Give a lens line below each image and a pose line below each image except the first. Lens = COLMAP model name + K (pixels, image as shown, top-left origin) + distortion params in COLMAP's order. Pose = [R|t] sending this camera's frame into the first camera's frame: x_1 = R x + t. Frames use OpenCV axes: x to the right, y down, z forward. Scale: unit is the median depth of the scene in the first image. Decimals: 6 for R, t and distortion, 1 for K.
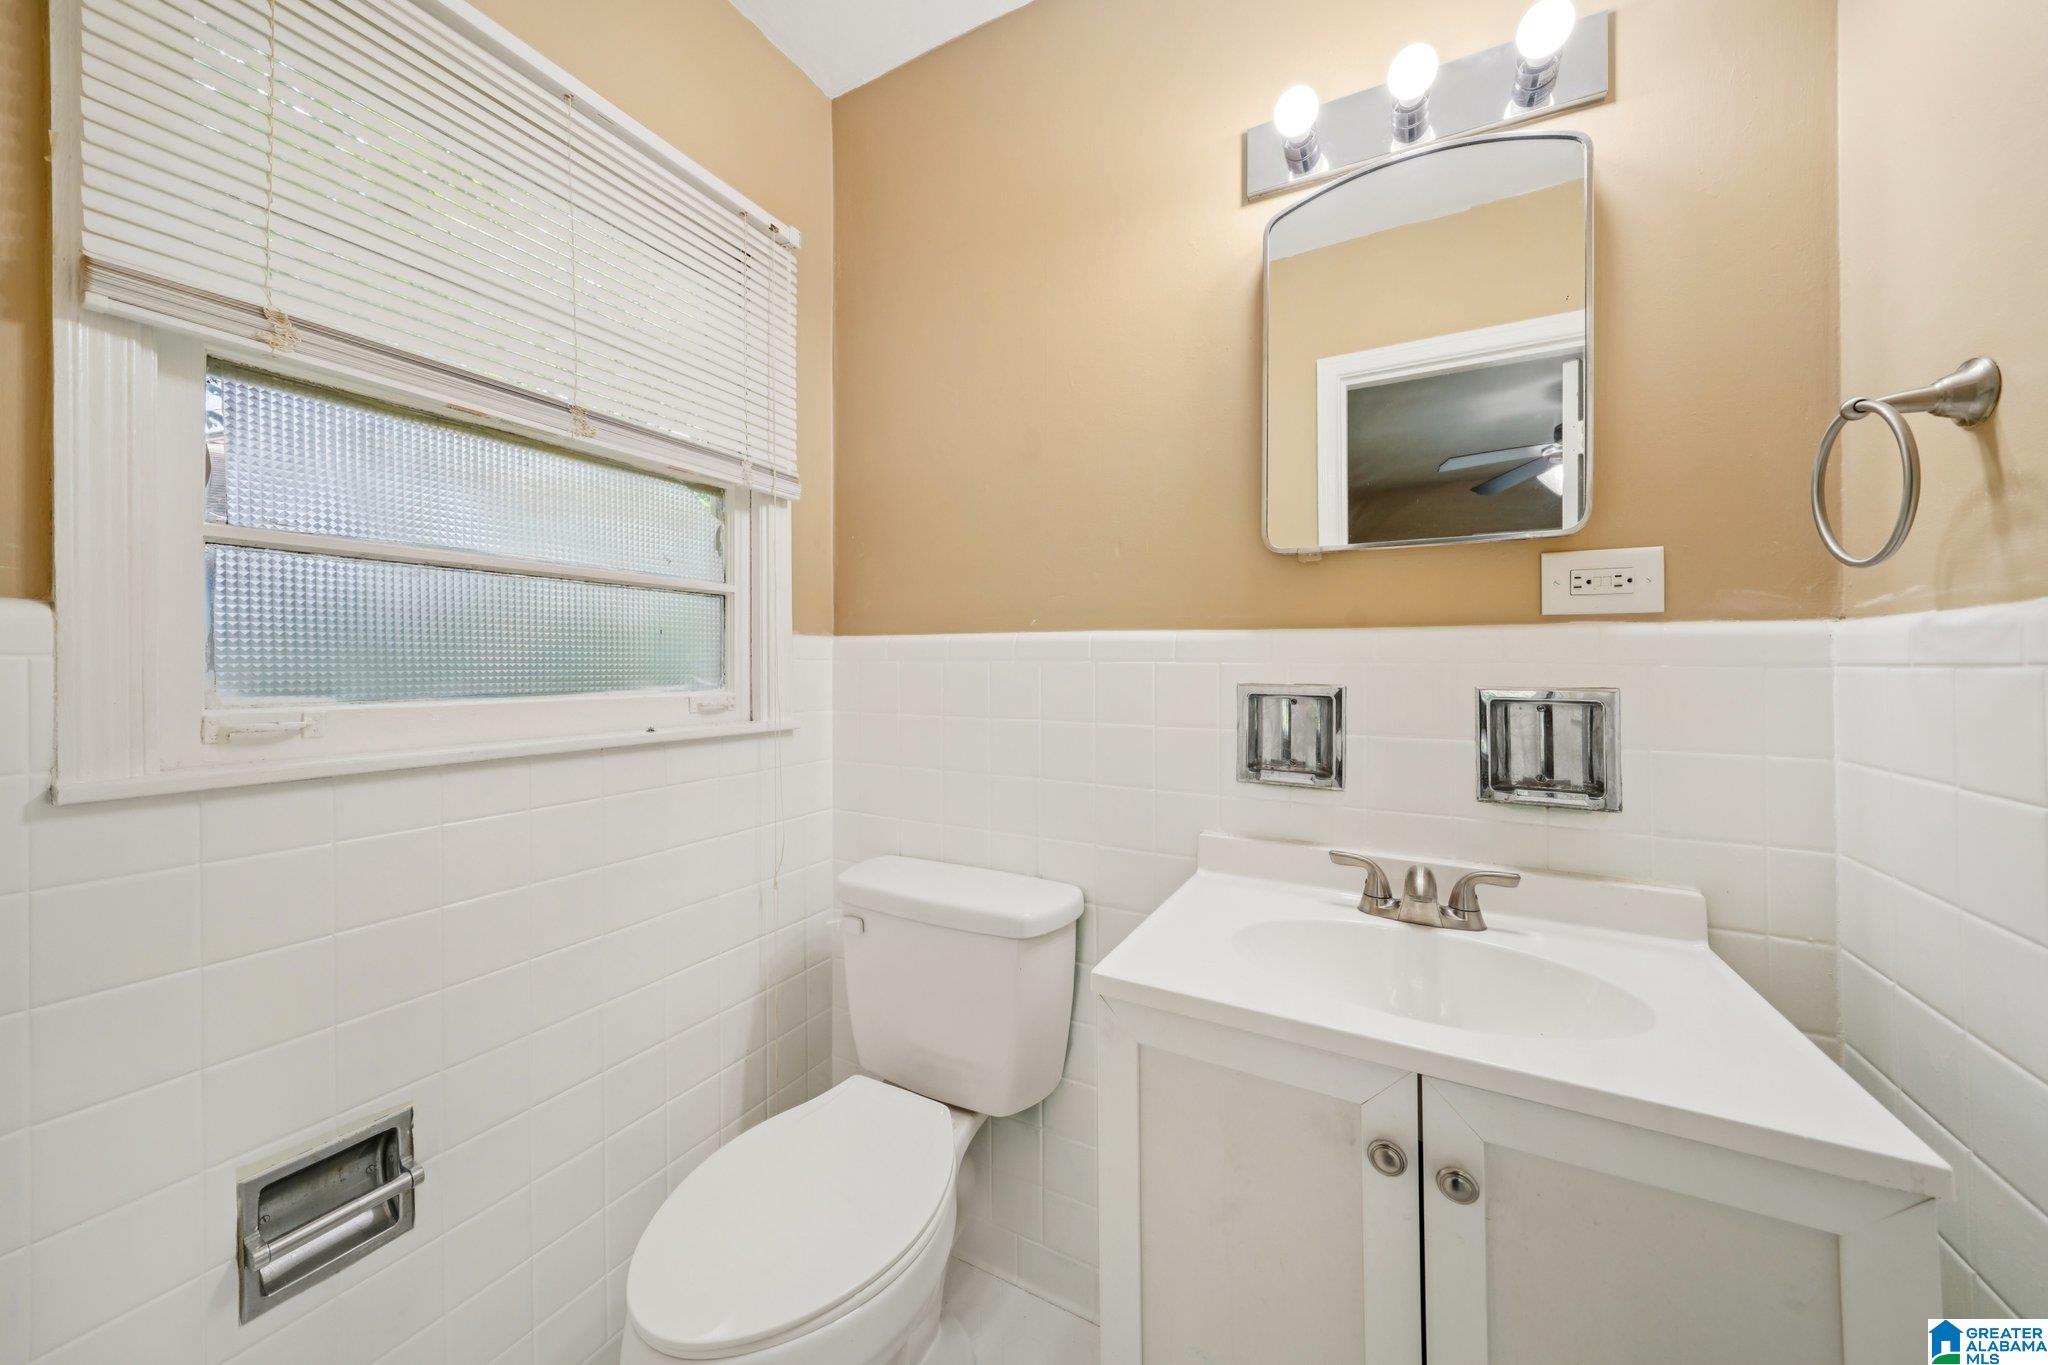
lens RADIAL K [[717.9, 0, 1024.0], [0, 717.9, 668.9], [0, 0, 1]] dist [-0.002197, -0.000016]
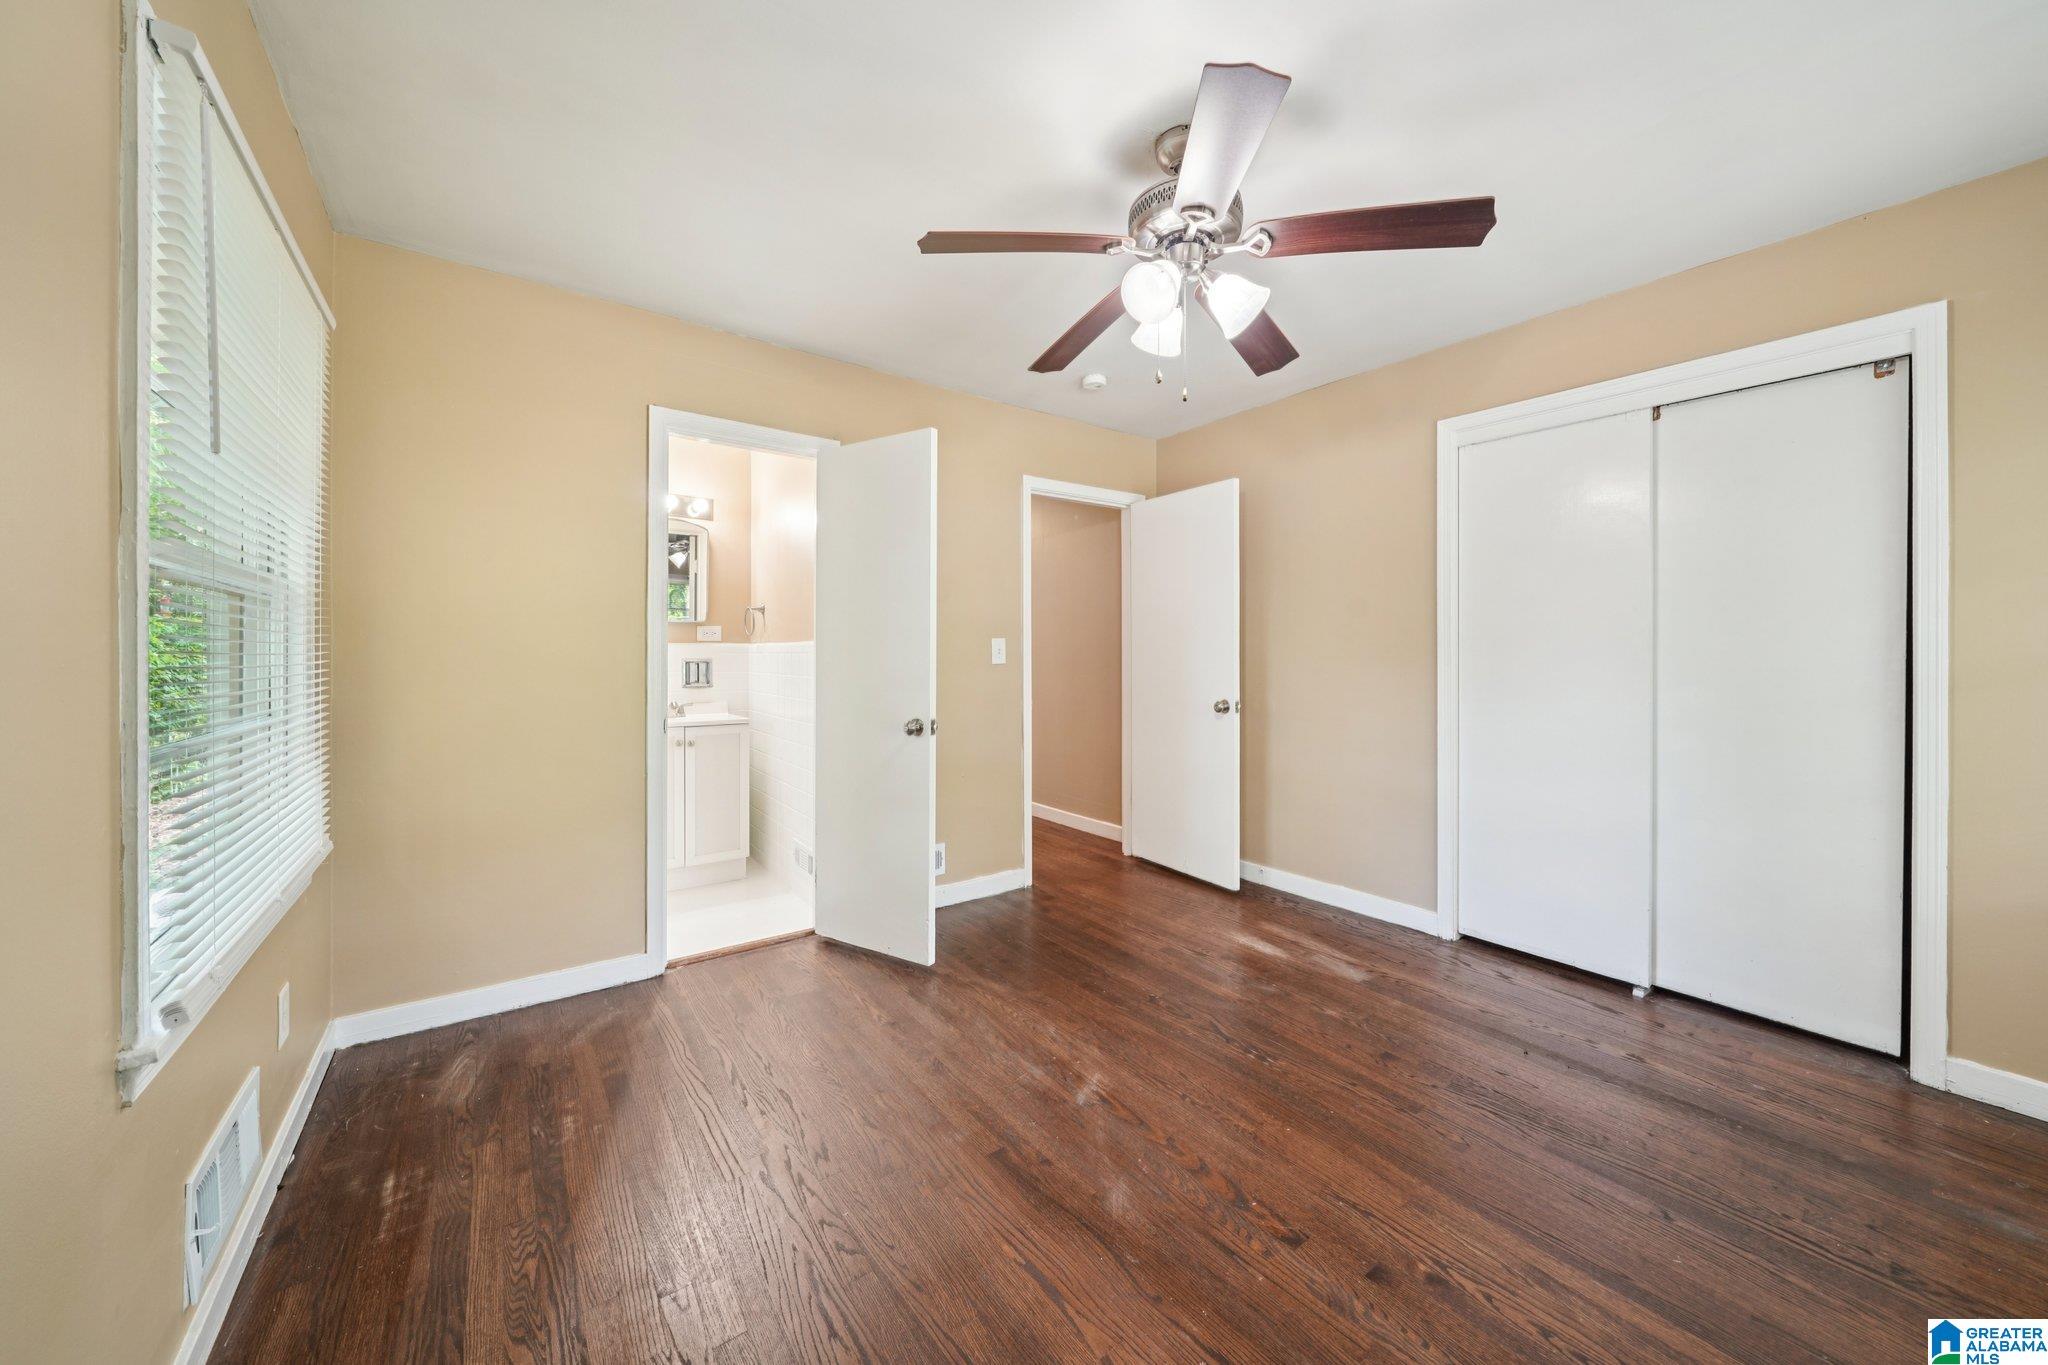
lens RADIAL K [[717.9, 0, 1027.4], [0, 717.9, 665.8], [0, 0, 1]] dist [-0.002197, -0.000016]
pose [[0.432603, -0.004585, 0.901573, -2.200058], [-0.001282, 0.999983, 0.005700, 0.042041], [-0.901583, -0.003622, 0.432590, -2.524773]]
